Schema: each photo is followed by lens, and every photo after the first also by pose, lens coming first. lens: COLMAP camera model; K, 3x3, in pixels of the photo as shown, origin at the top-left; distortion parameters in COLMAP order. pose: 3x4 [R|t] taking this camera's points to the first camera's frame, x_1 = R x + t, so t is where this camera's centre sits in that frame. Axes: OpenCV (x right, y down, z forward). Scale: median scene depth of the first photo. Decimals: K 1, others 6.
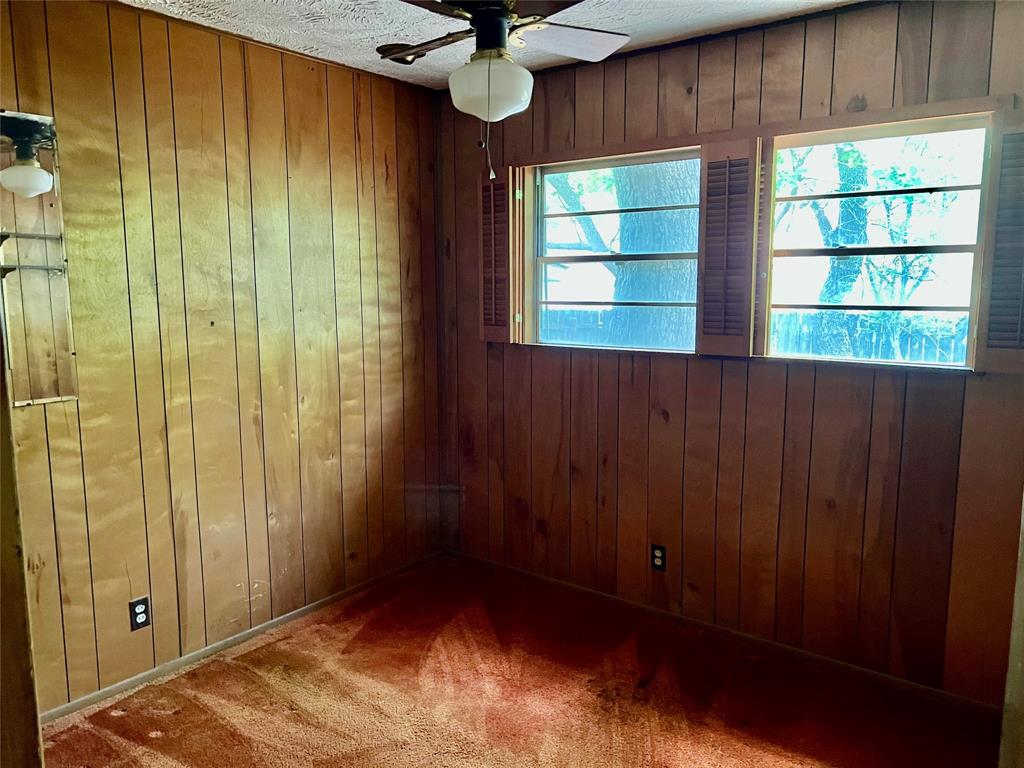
lens RADIAL K [[769.7, 0, 513.9], [0, 769.7, 382.9], [0, 0, 1]] dist [0.029893, -0.039758]
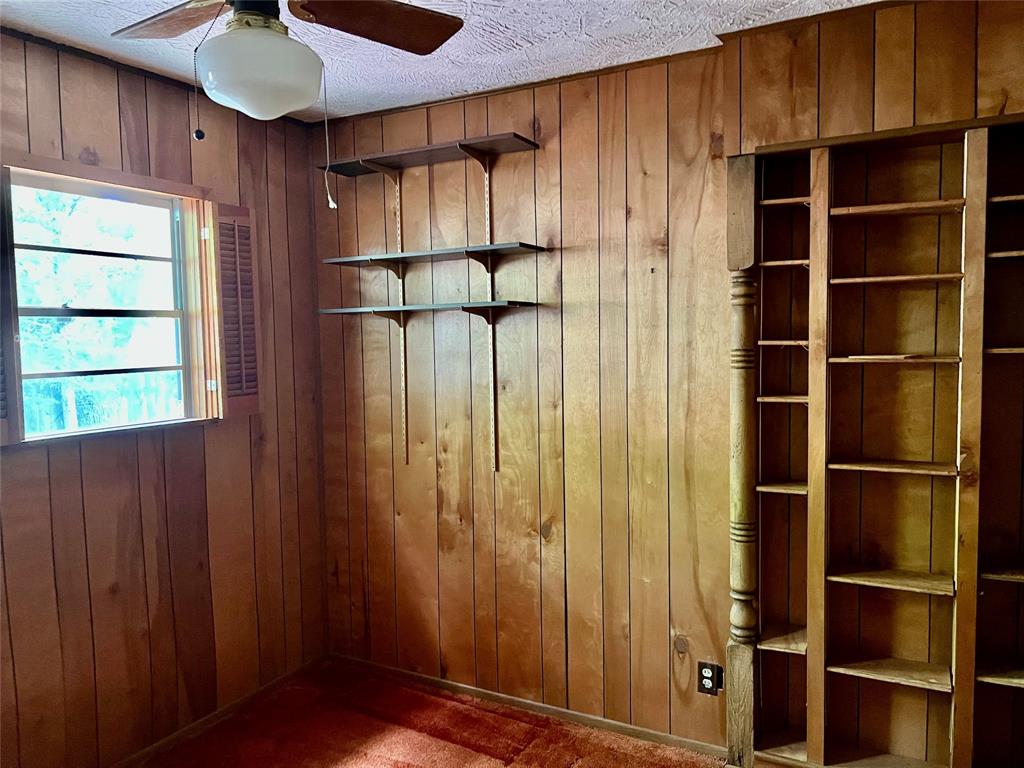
lens RADIAL K [[769.7, 0, 514.6], [0, 769.7, 386.5], [0, 0, 1]] dist [0.029893, -0.039758]
pose [[-0.152373, -0.061935, 0.986381, -0.567433], [0.145305, 0.985785, 0.084344, -0.089752], [-0.977583, 0.156178, -0.141207, 0.665440]]
